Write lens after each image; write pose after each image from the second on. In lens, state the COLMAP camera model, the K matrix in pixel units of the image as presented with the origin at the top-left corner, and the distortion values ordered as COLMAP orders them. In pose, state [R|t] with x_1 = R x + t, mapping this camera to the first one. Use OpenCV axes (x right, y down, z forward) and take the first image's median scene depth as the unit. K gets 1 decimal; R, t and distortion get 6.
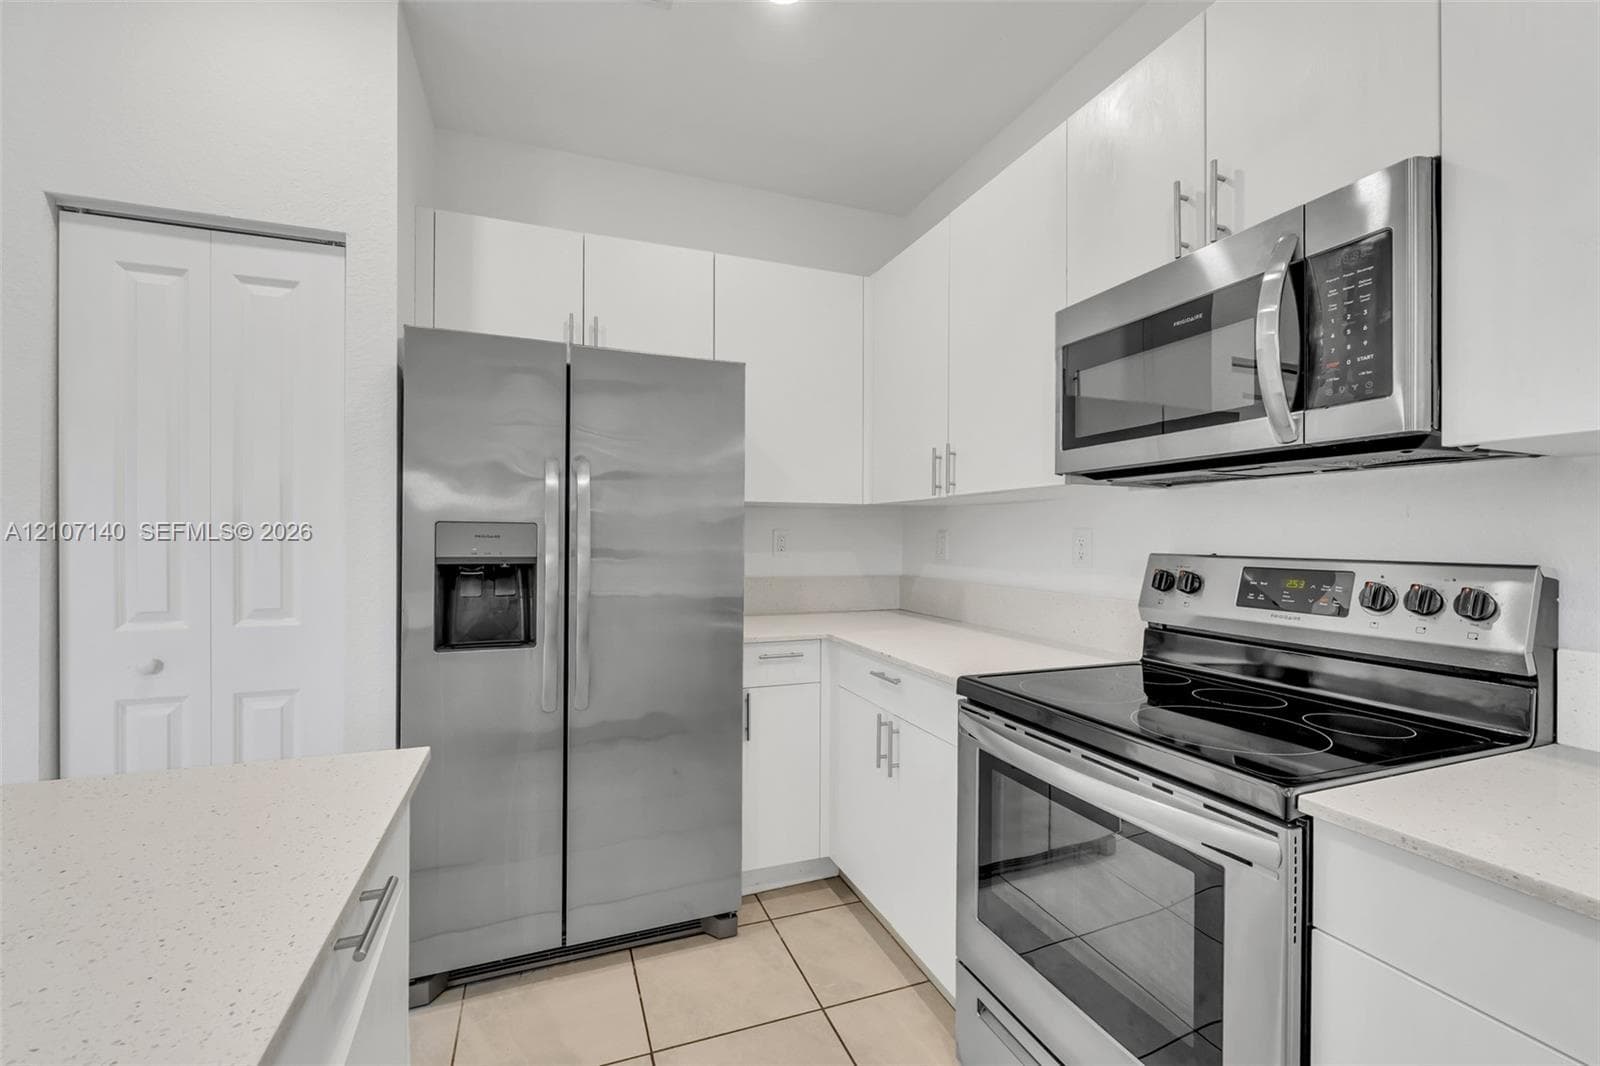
lens RADIAL K [[686.1, 0, 795.2], [0, 686.1, 534.4], [0, 0, 1]] dist [-0.005289, -0.001249]
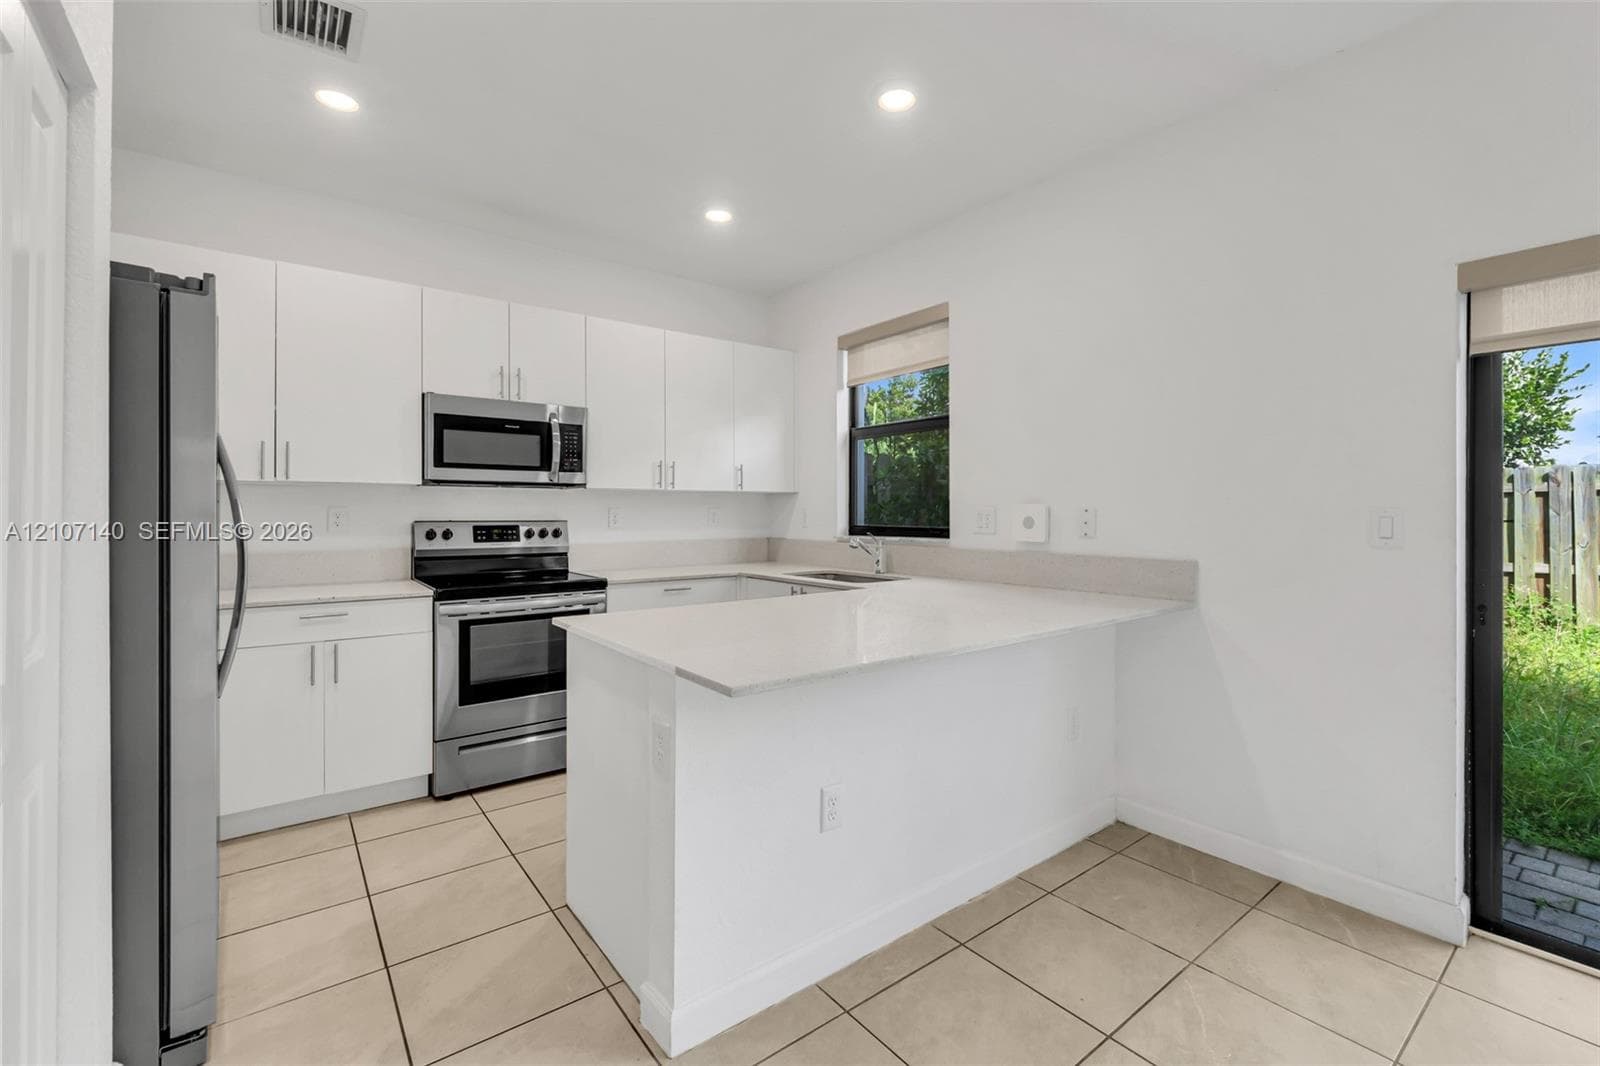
lens RADIAL K [[686.1, 0, 807.3], [0, 686.1, 511.7], [0, 0, 1]] dist [-0.005289, -0.001249]
pose [[-0.296605, -0.005122, 0.954987, -1.788132], [-0.008090, 0.999963, 0.002851, -0.013107], [-0.954966, -0.006880, -0.296635, 0.585963]]
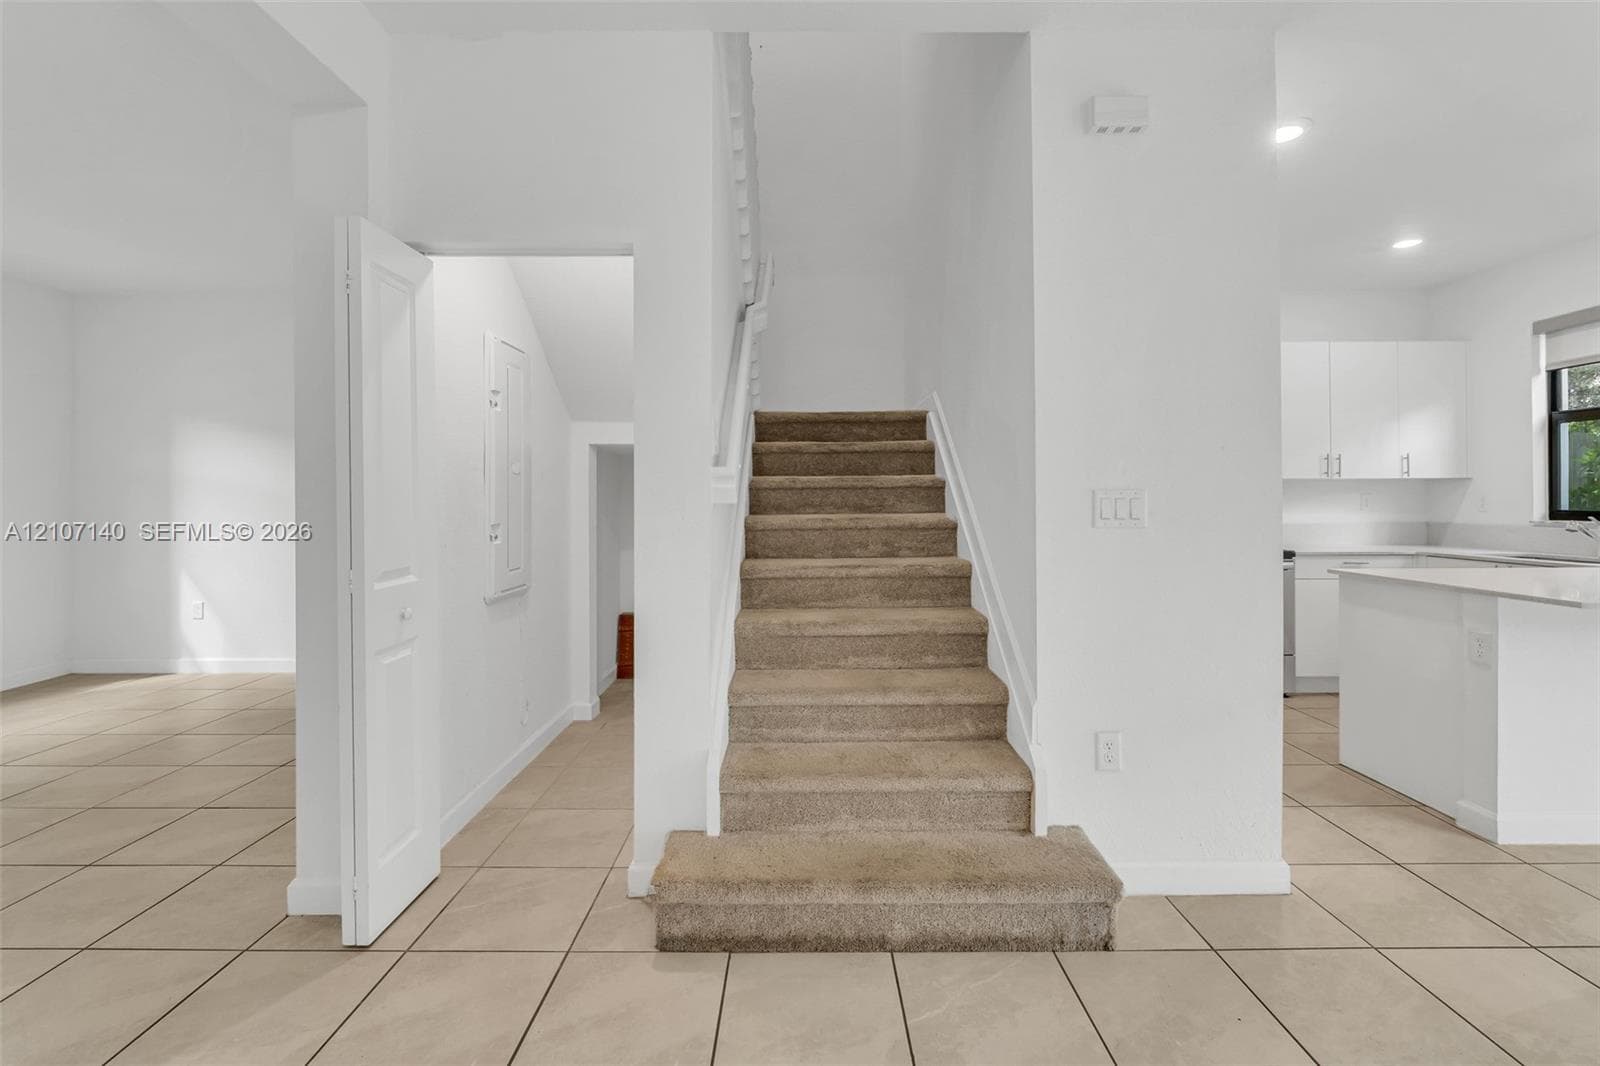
lens RADIAL K [[686.1, 0, 805.2], [0, 686.1, 498.4], [0, 0, 1]] dist [-0.005289, -0.001249]
pose [[0.357354, -0.004862, 0.933956, -2.771962], [-0.001292, 0.999983, 0.005700, -0.010392], [-0.933968, -0.003244, 0.357341, 1.379488]]
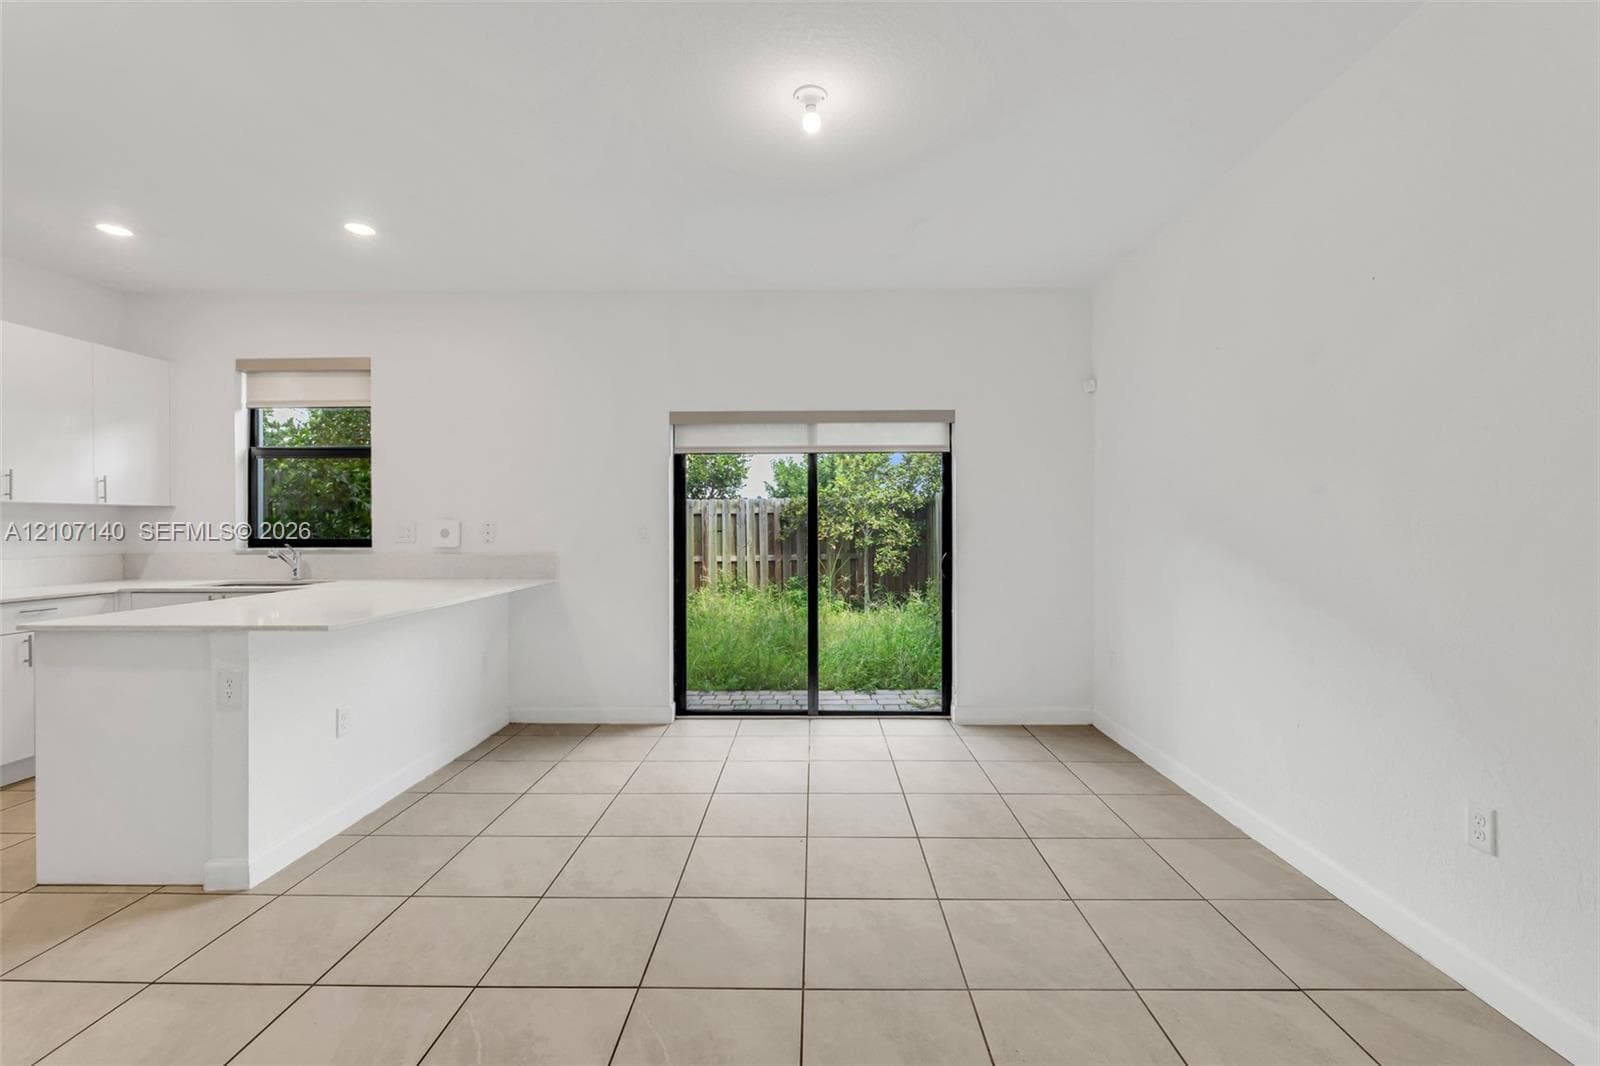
lens RADIAL K [[686.1, 0, 807.7], [0, 686.1, 523.5], [0, 0, 1]] dist [-0.005289, -0.001249]
pose [[-0.931305, -0.001573, 0.364238, -2.438052], [-0.004937, 0.999953, -0.008303, -0.005882], [-0.364208, -0.009530, -0.931269, 1.401093]]
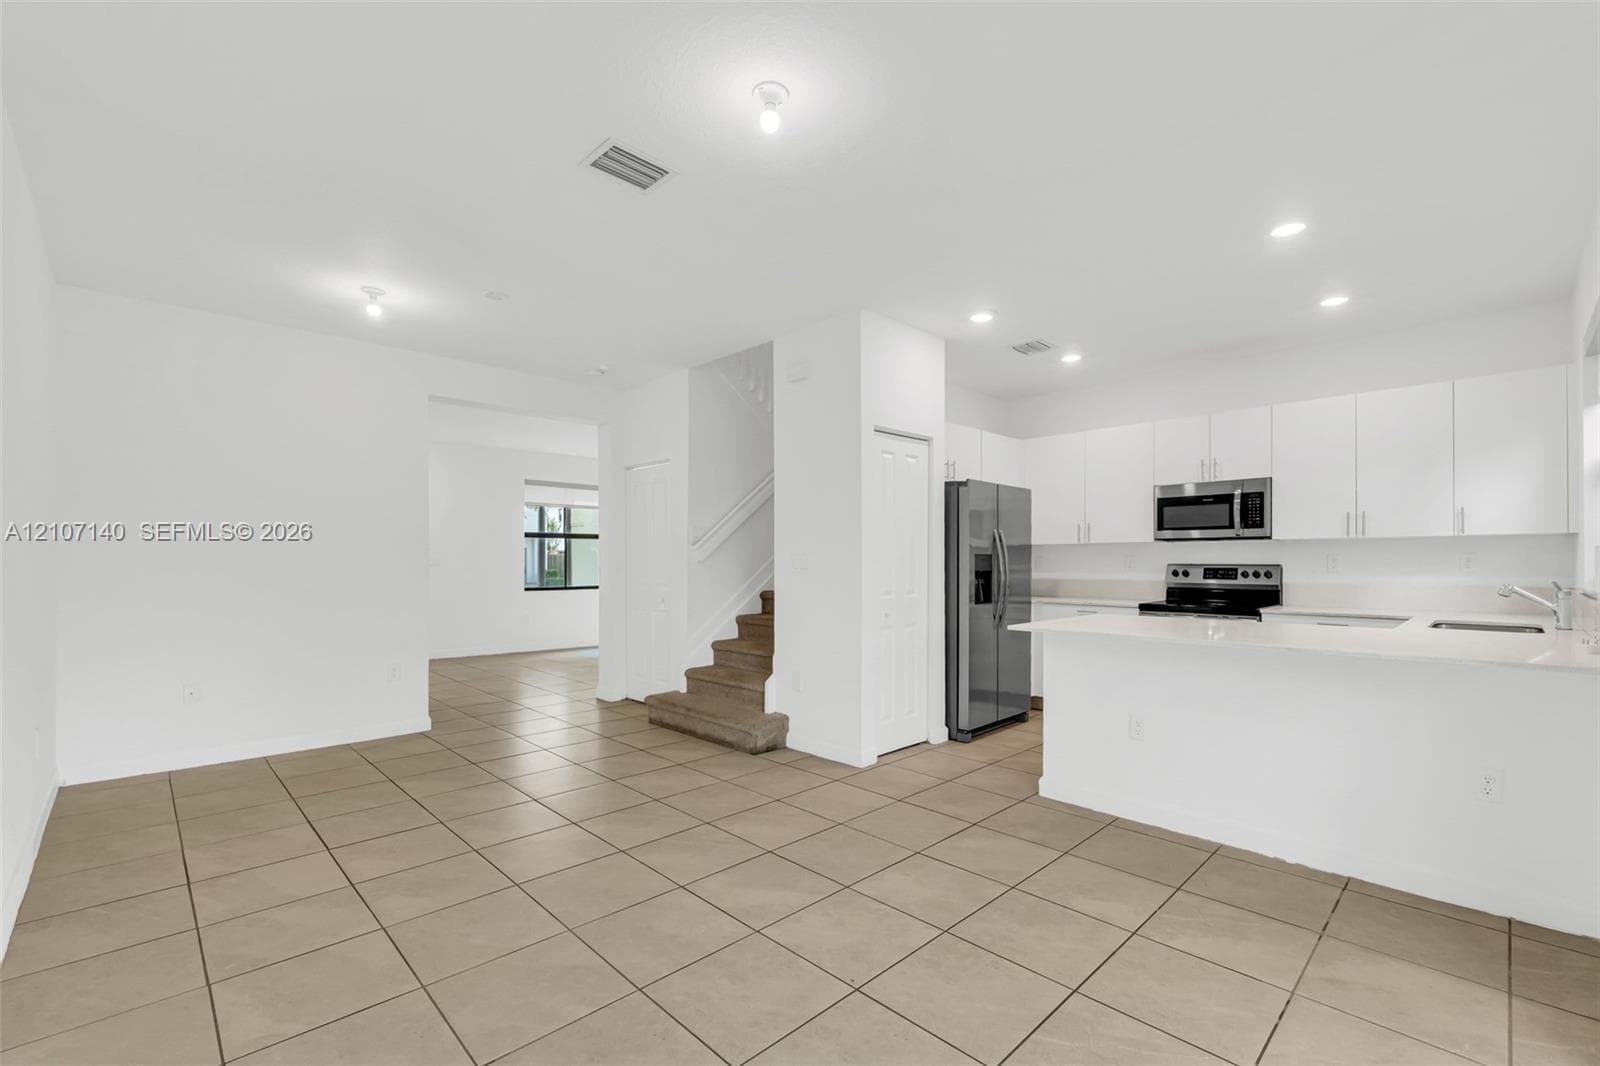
lens RADIAL K [[686.1, 0, 810.5], [0, 686.1, 566.7], [0, 0, 1]] dist [-0.005289, -0.001249]
pose [[0.914276, -0.009714, 0.404975, -2.384722], [0.004284, 0.999888, 0.014313, -0.012794], [-0.405069, -0.011351, 0.914216, -1.248514]]
